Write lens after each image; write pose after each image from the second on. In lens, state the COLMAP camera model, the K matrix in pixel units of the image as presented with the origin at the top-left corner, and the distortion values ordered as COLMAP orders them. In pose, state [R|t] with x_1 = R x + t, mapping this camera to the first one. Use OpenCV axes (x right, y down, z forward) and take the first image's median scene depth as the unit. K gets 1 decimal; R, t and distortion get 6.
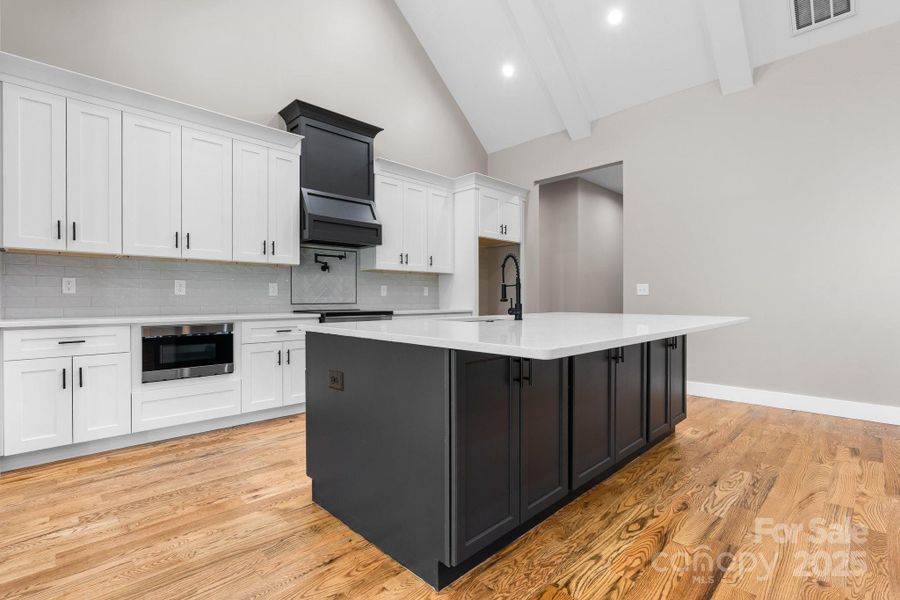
lens RADIAL K [[421.8, 0, 450.0], [0, 421.8, 300.0], [0, 0, 1]] dist [-0.000729, 0.000087]
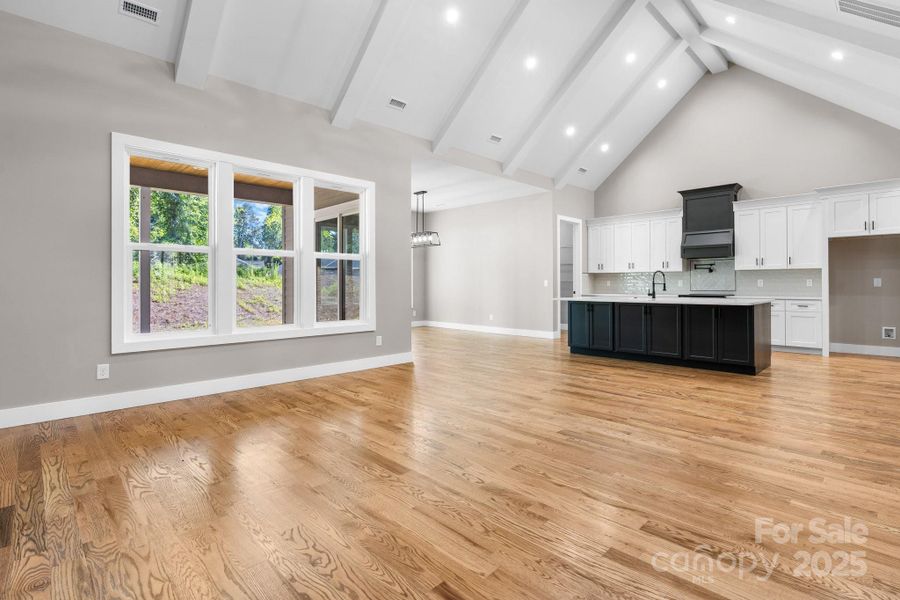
lens RADIAL K [[435.4, 0, 451.5], [0, 435.4, 282.9], [0, 0, 1]] dist [0.000338, 0.001127]
pose [[-0.004241, -0.000385, -0.999991, 1.936246], [-0.000500, 1.000000, -0.000383, -0.028767], [0.999991, 0.000498, -0.004242, -0.110820]]
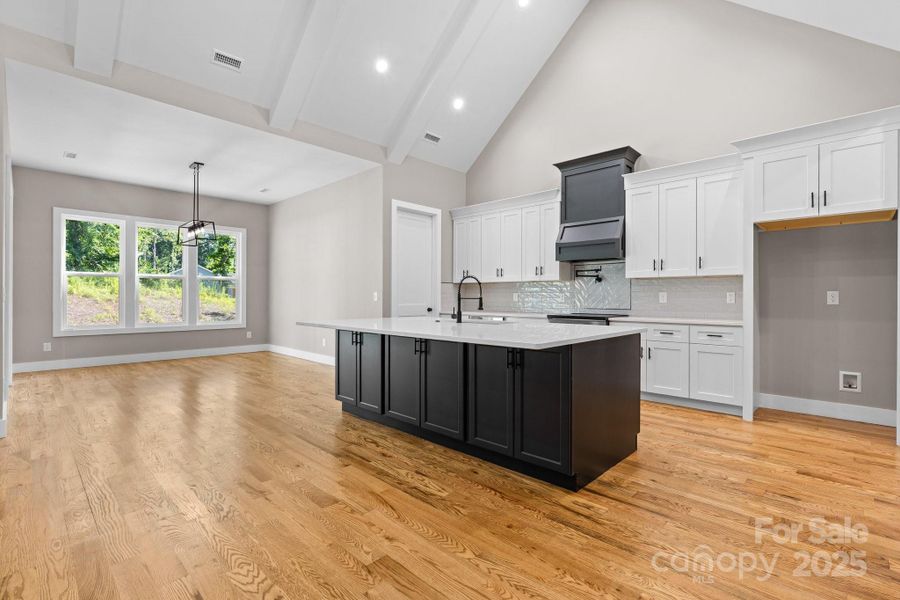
lens RADIAL K [[421.8, 0, 450.0], [0, 421.8, 300.0], [0, 0, 1]] dist [-0.000729, 0.000087]
pose [[0.014433, 0.007975, -0.999864, 1.149119], [-0.006089, 0.999950, 0.007888, -0.029734], [0.999877, 0.005974, 0.014481, 0.688605]]
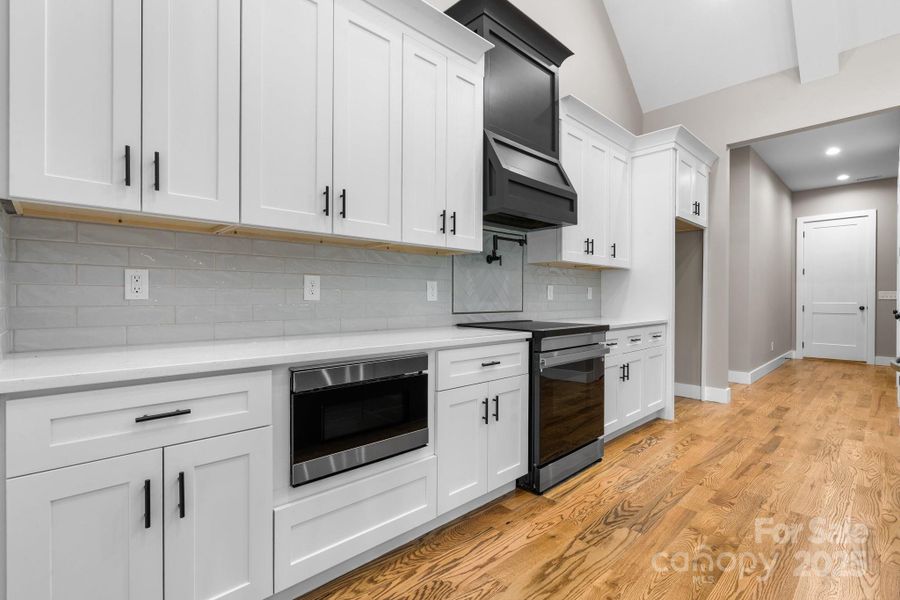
lens RADIAL K [[417.1, 0, 450.0], [0, 417.1, 300.0], [0, 0, 1]] dist [-0.001009, 0.000332]
pose [[0.999812, 0.004670, -0.018819, -0.437314], [-0.004615, 0.999985, 0.002943, -0.015710], [0.018832, -0.002856, 0.999819, 0.424455]]
